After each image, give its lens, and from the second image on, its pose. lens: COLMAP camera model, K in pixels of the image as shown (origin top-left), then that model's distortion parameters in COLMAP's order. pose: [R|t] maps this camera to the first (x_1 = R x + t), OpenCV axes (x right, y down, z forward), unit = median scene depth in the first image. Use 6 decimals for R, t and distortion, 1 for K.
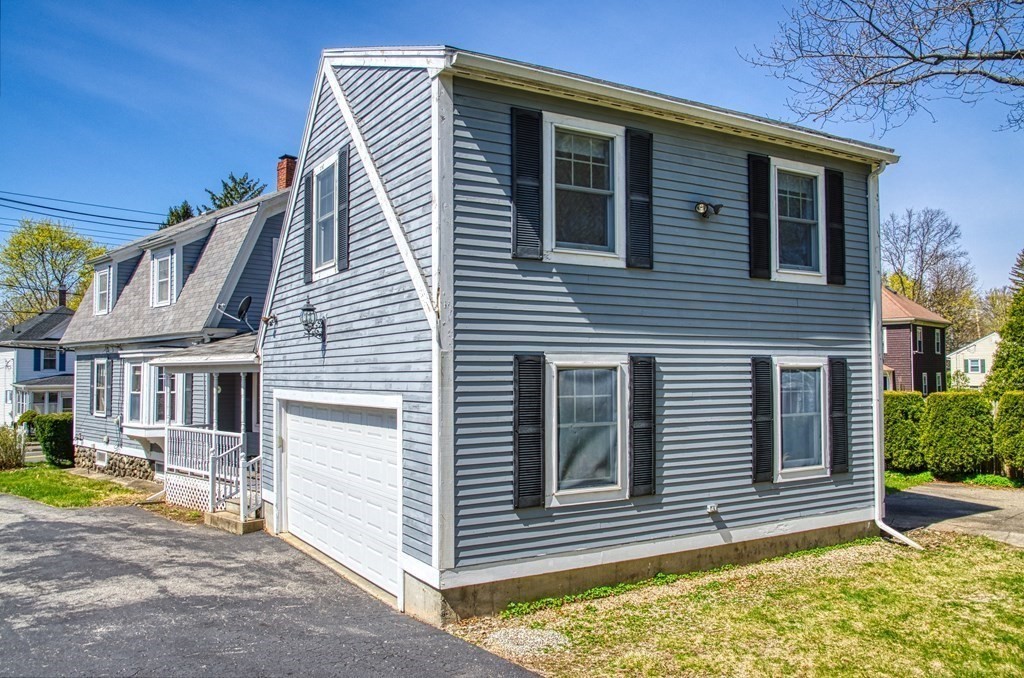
lens RADIAL K [[794.7, 0, 512.2], [0, 794.7, 355.6], [0, 0, 1]] dist [0.000908, 0.000186]
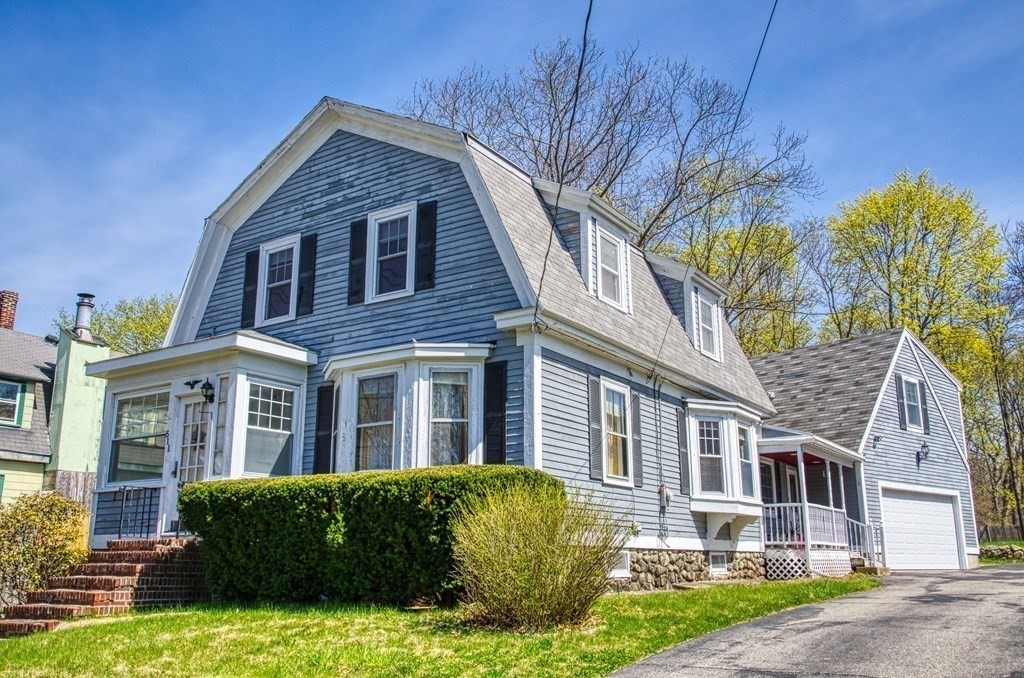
lens RADIAL K [[887.1, 0, 512.0], [0, 887.1, 339.0], [0, 0, 1]] dist [-0.006237, 0.003153]
pose [[-0.189038, 0.240379, 0.952094, -2.301839], [-0.025707, 0.968032, -0.249507, 0.275093], [-0.981633, -0.071642, -0.176815, 2.444298]]
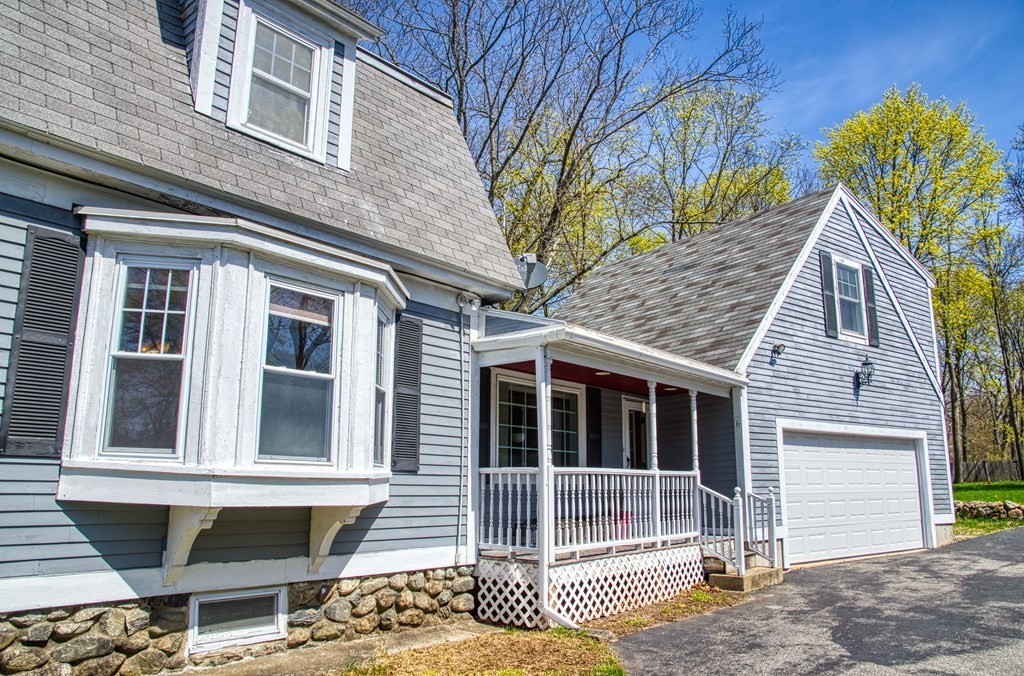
lens RADIAL K [[723.8, 0, 512.0], [0, 723.8, 338.0], [0, 0, 1]] dist [-0.104816, 0.055109]
pose [[-0.076960, 0.201751, 0.976408, -1.354716], [-0.029614, 0.978418, -0.204501, 0.158426], [-0.996594, -0.044653, -0.069324, 1.634869]]
